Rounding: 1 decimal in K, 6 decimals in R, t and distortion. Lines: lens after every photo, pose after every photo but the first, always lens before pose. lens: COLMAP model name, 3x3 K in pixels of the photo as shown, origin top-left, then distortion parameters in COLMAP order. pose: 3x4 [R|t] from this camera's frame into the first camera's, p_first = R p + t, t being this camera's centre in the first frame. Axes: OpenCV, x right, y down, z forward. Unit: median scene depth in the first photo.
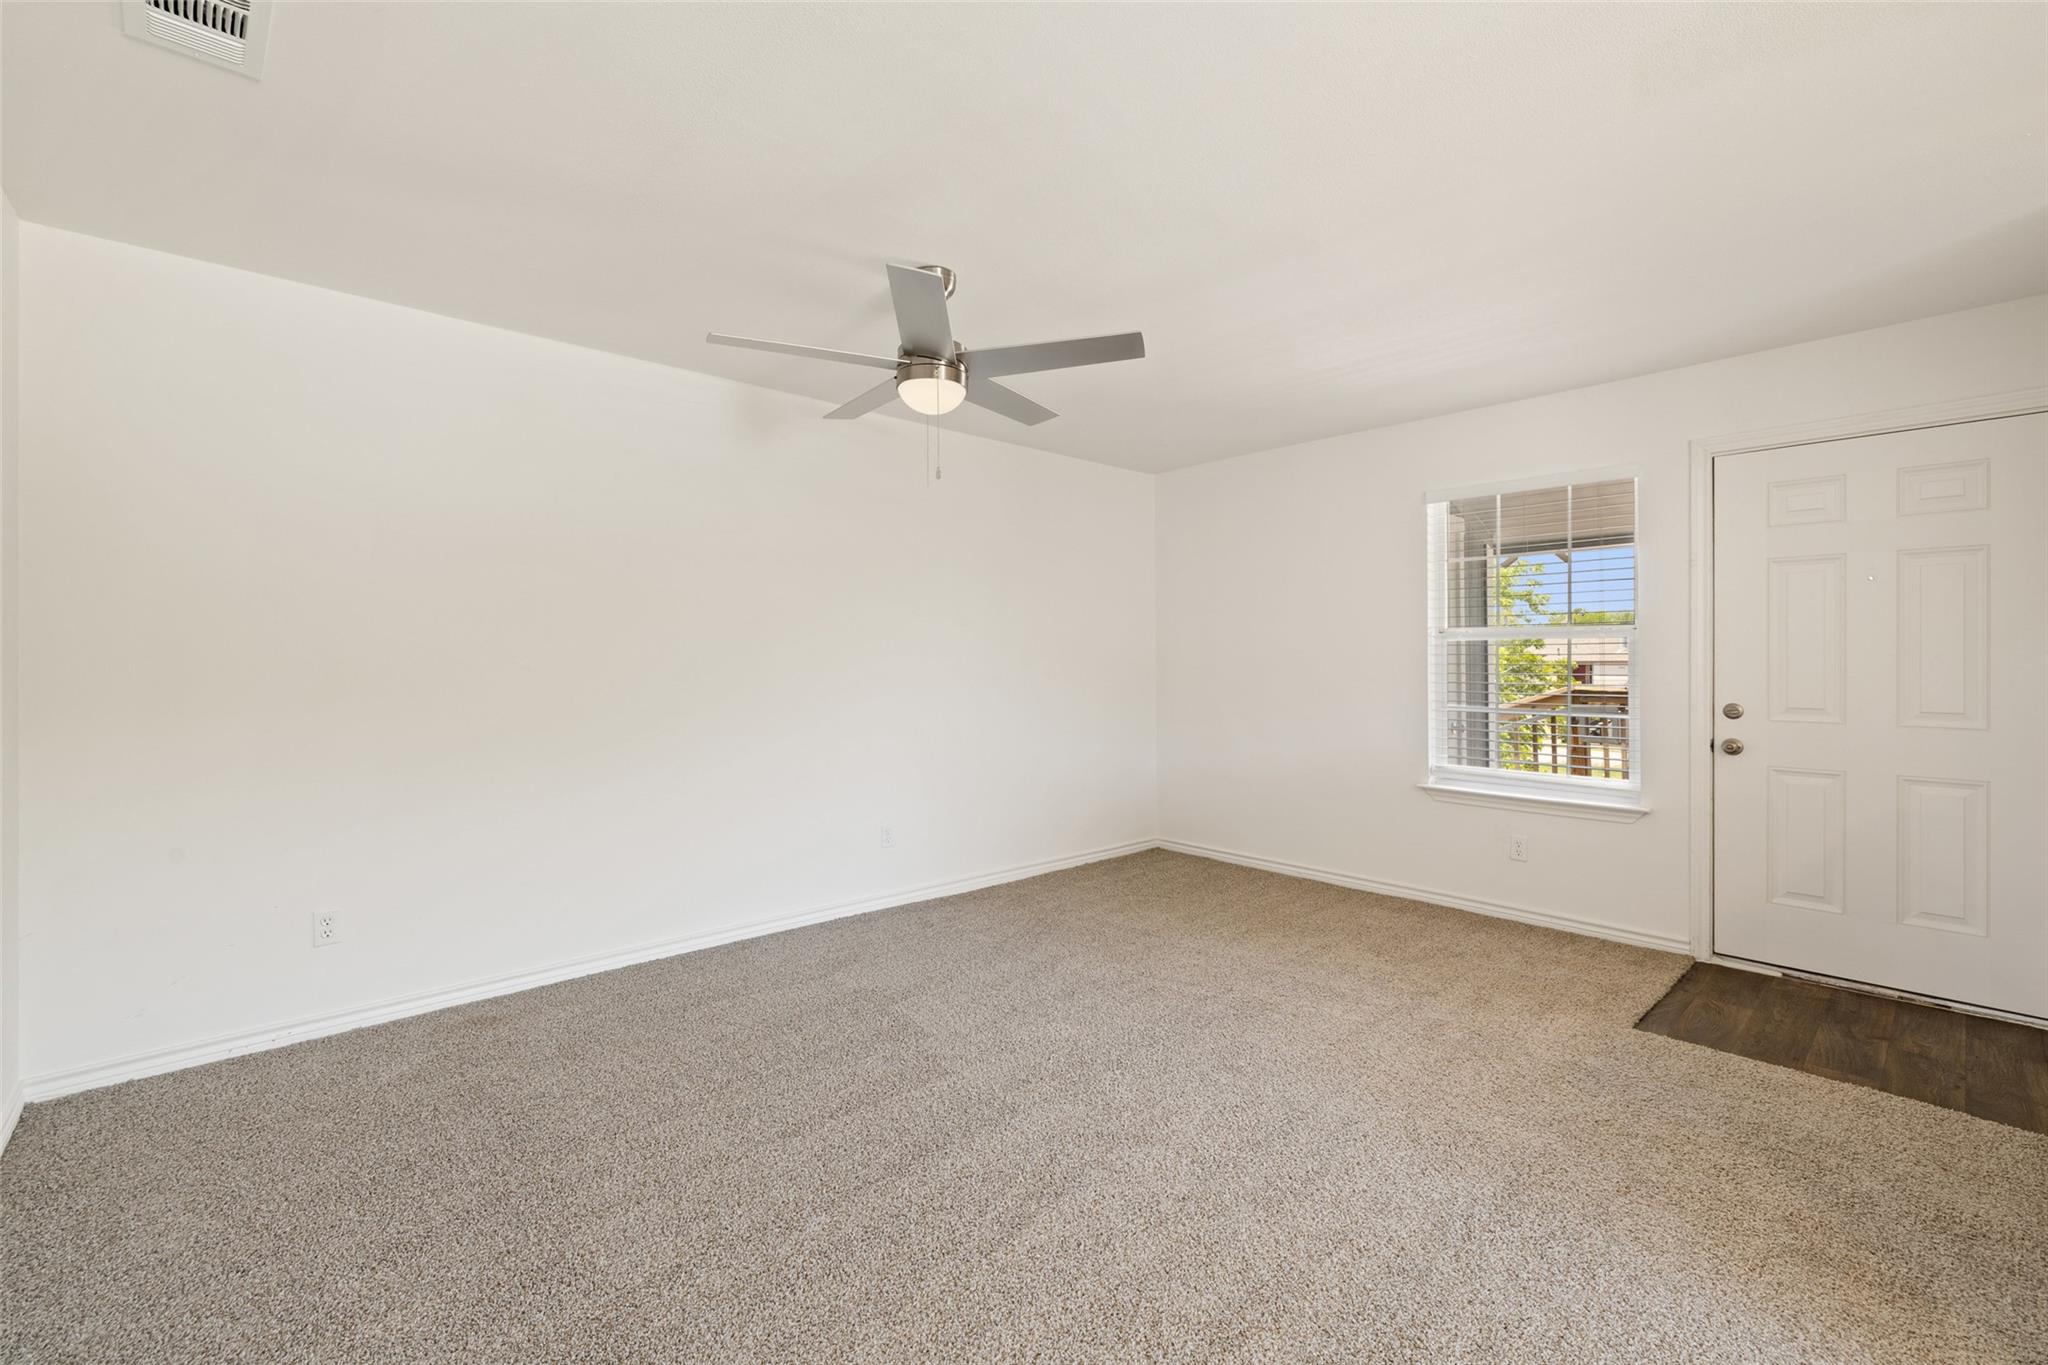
lens RADIAL K [[862.3, 0, 1019.3], [0, 862.3, 655.9], [0, 0, 1]] dist [0.001408, -0.000761]
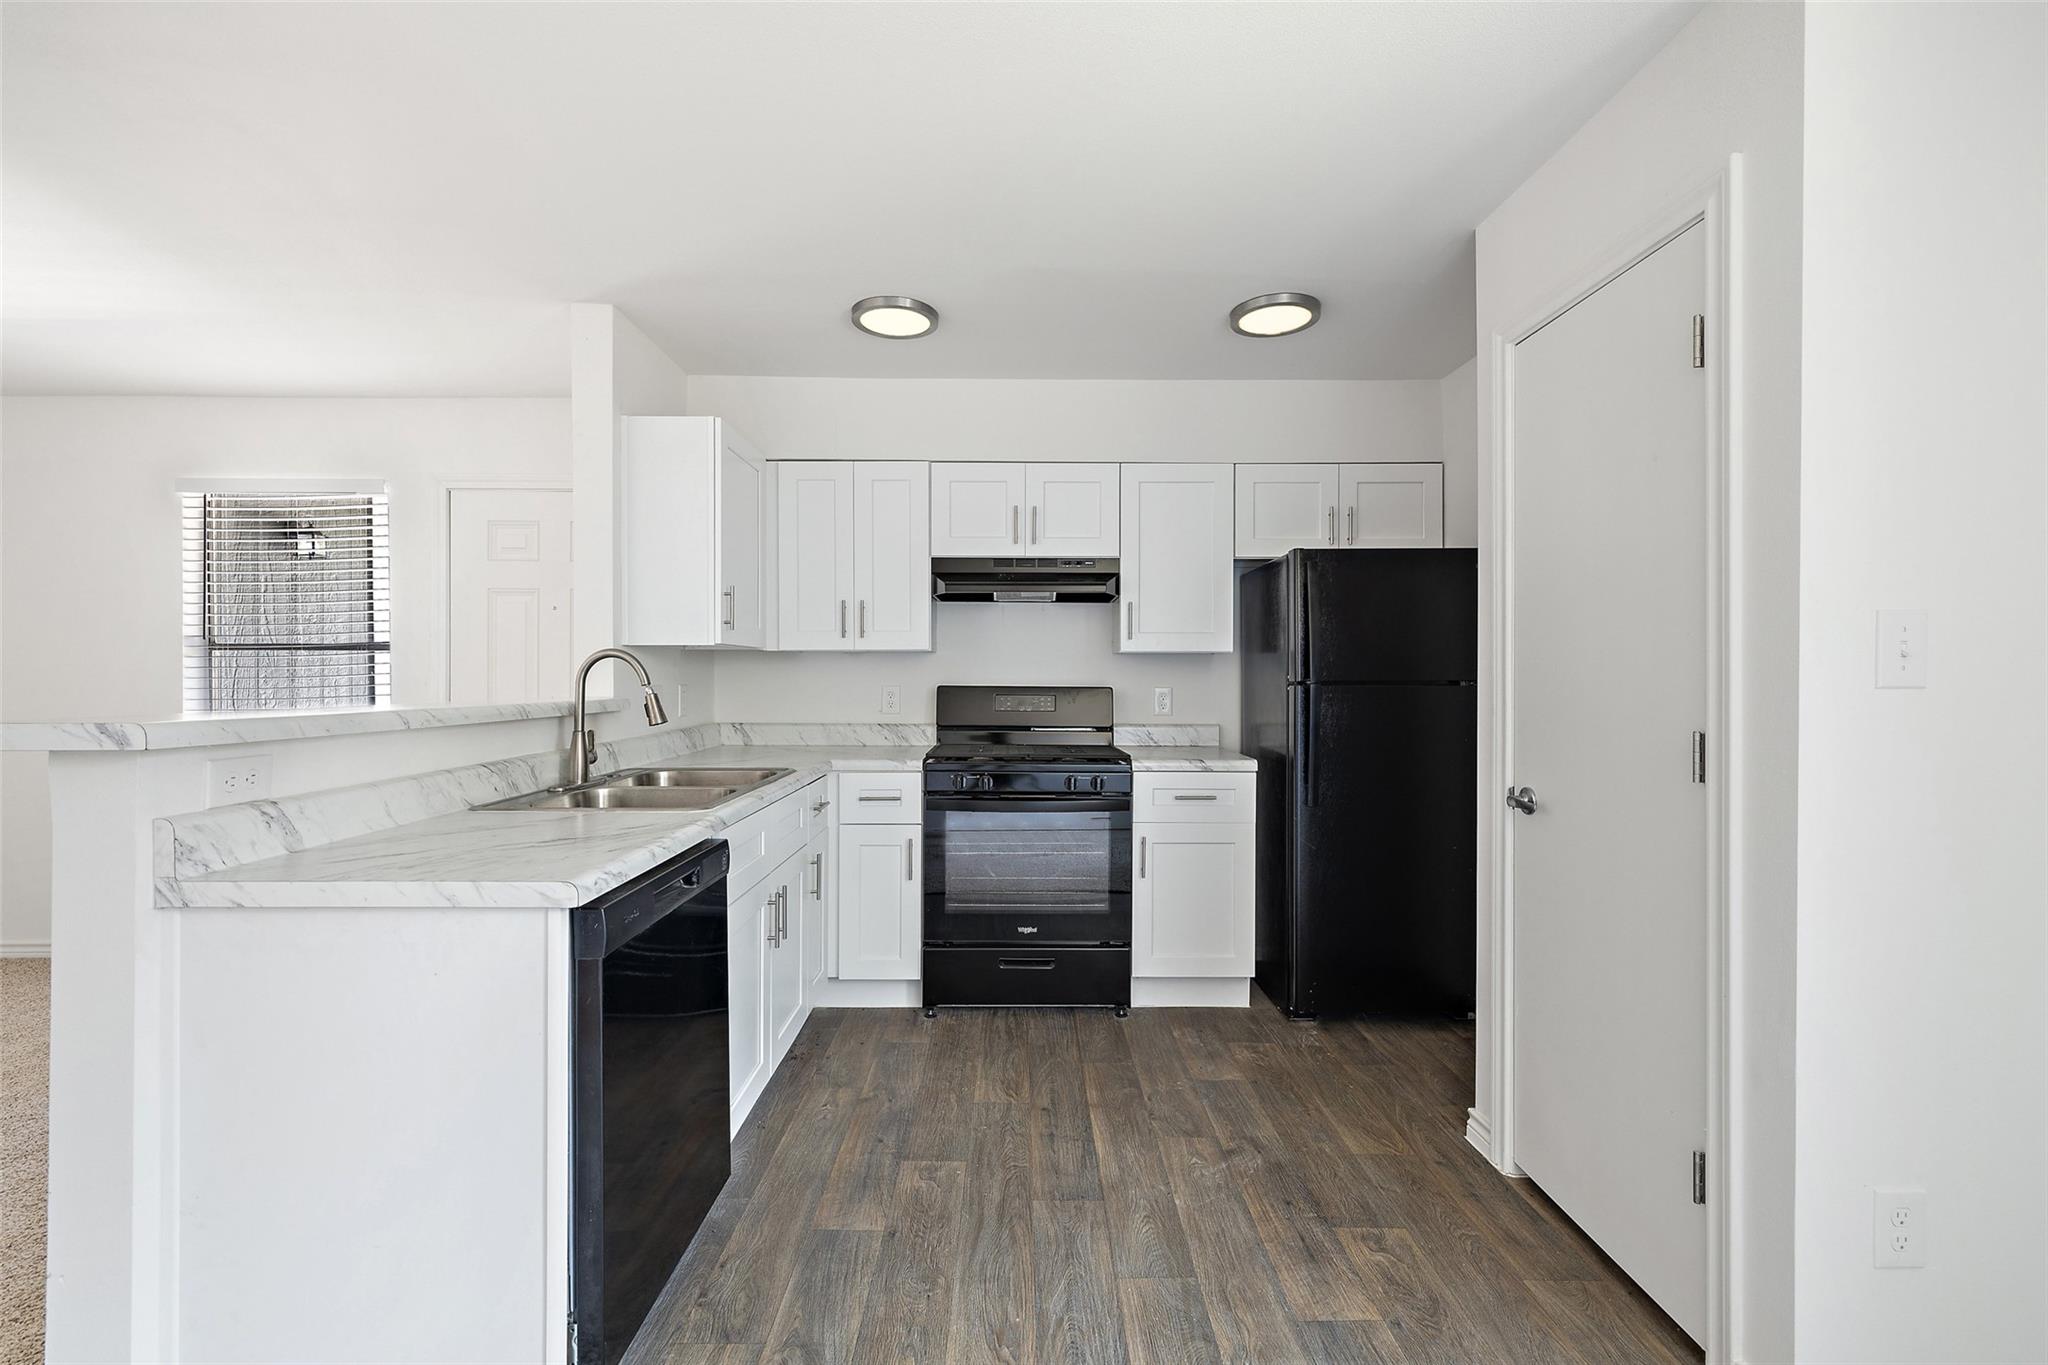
lens RADIAL K [[862.3, 0, 1032.7], [0, 862.3, 681.2], [0, 0, 1]] dist [0.001408, -0.000761]
pose [[0.655839, 0.007011, 0.754868, 0.540832], [-0.010363, 0.999946, -0.000284, 0.002189], [-0.754829, -0.007637, 0.655877, -0.297506]]
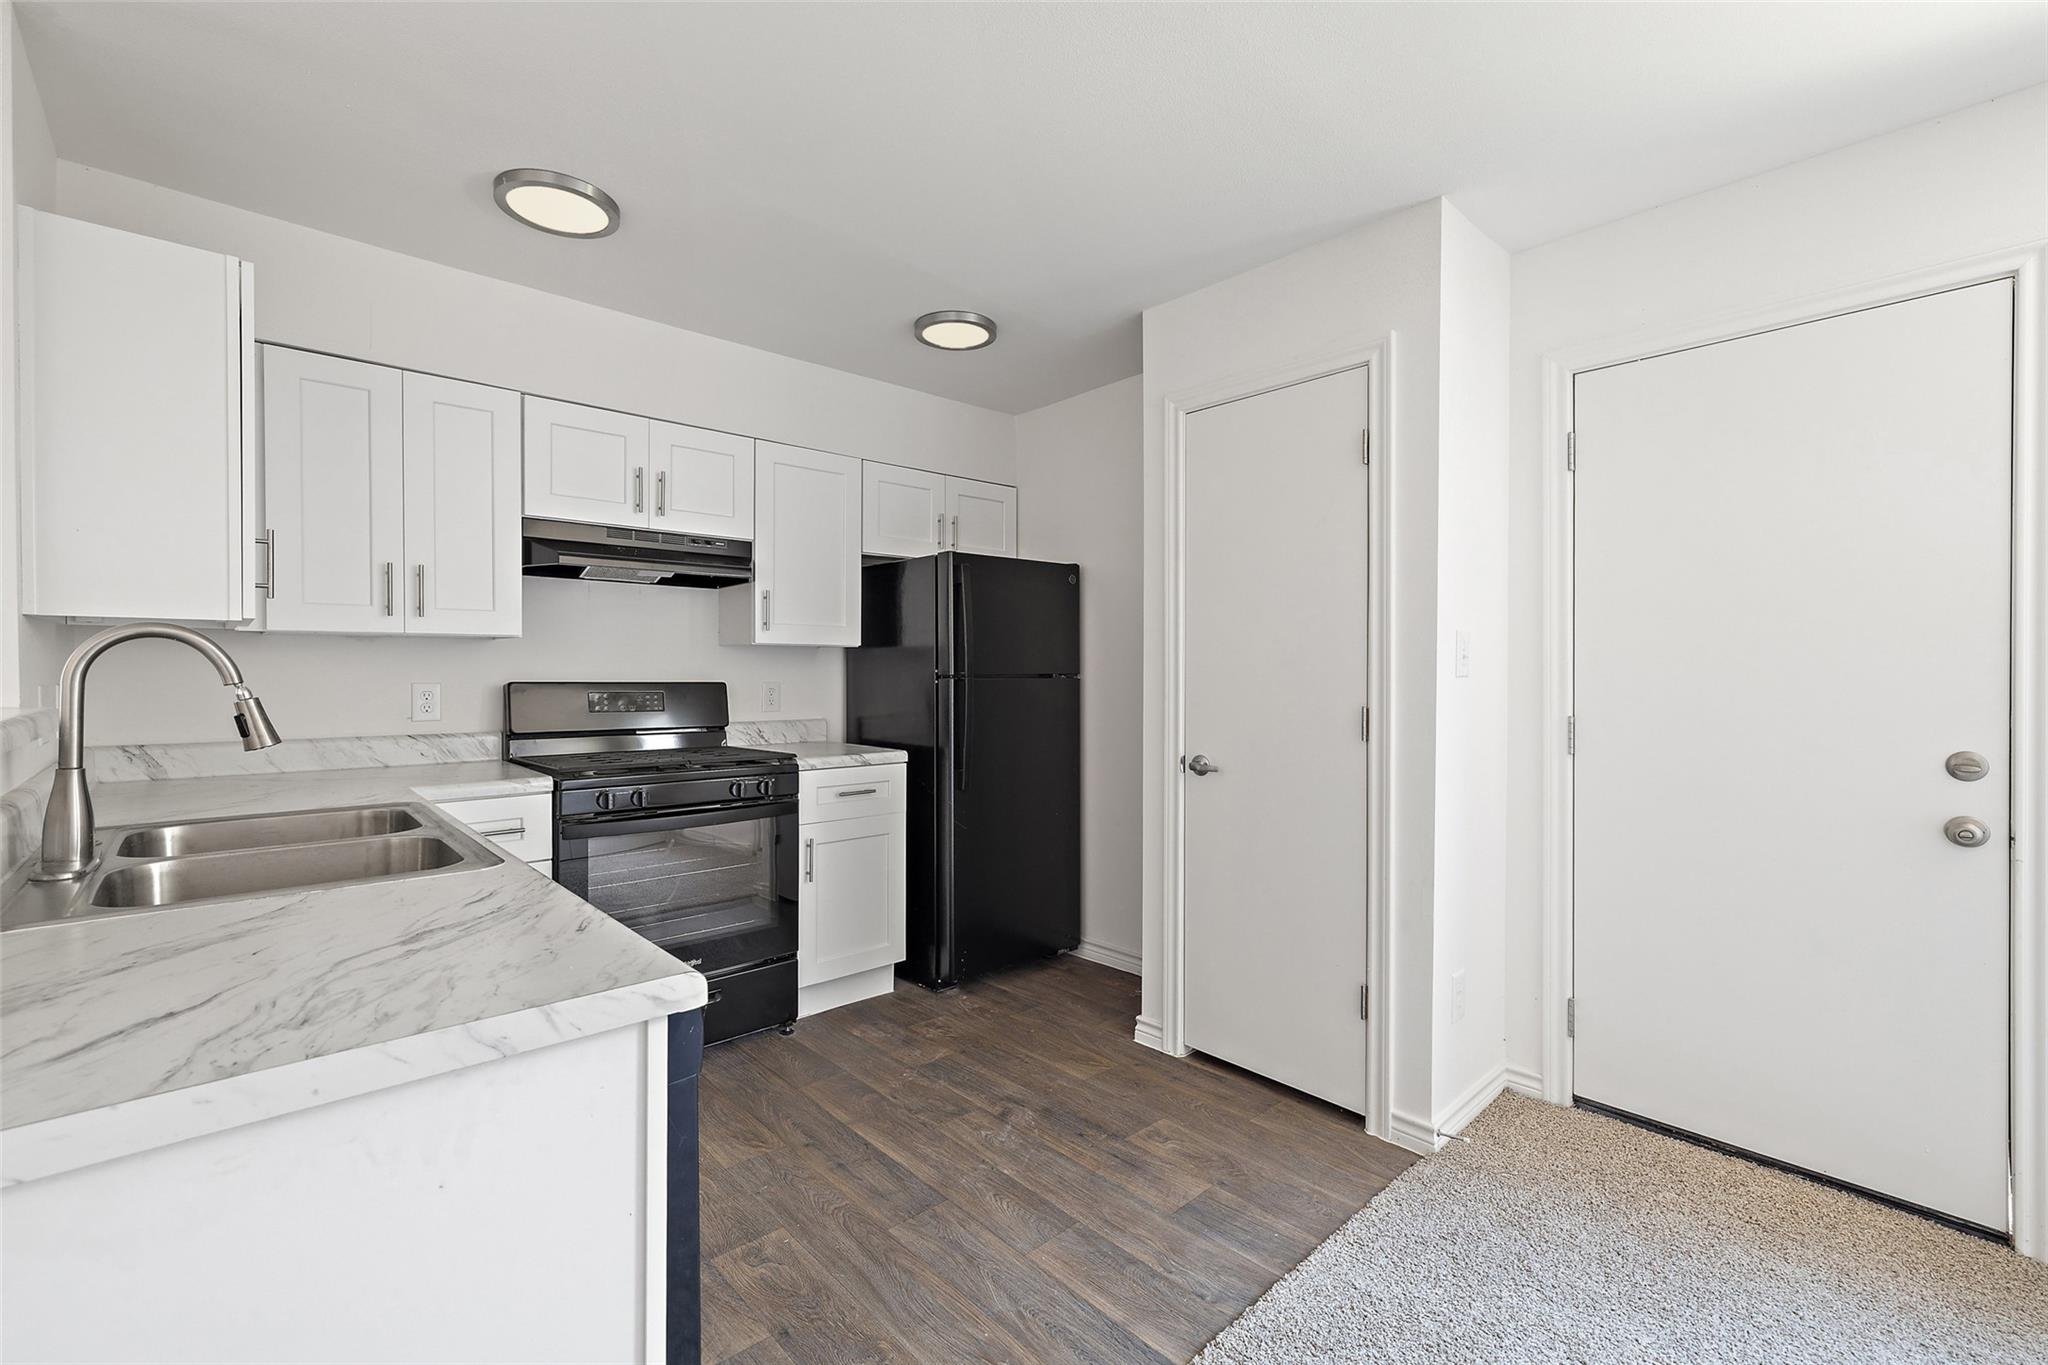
lens RADIAL K [[862.3, 0, 1023.1], [0, 862.3, 682.5], [0, 0, 1]] dist [0.001408, -0.000761]
pose [[-0.011266, -0.002280, 0.999934, 0.420267], [-0.004154, 0.999989, 0.002233, 0.005290], [-0.999928, -0.004129, -0.011275, 0.053668]]
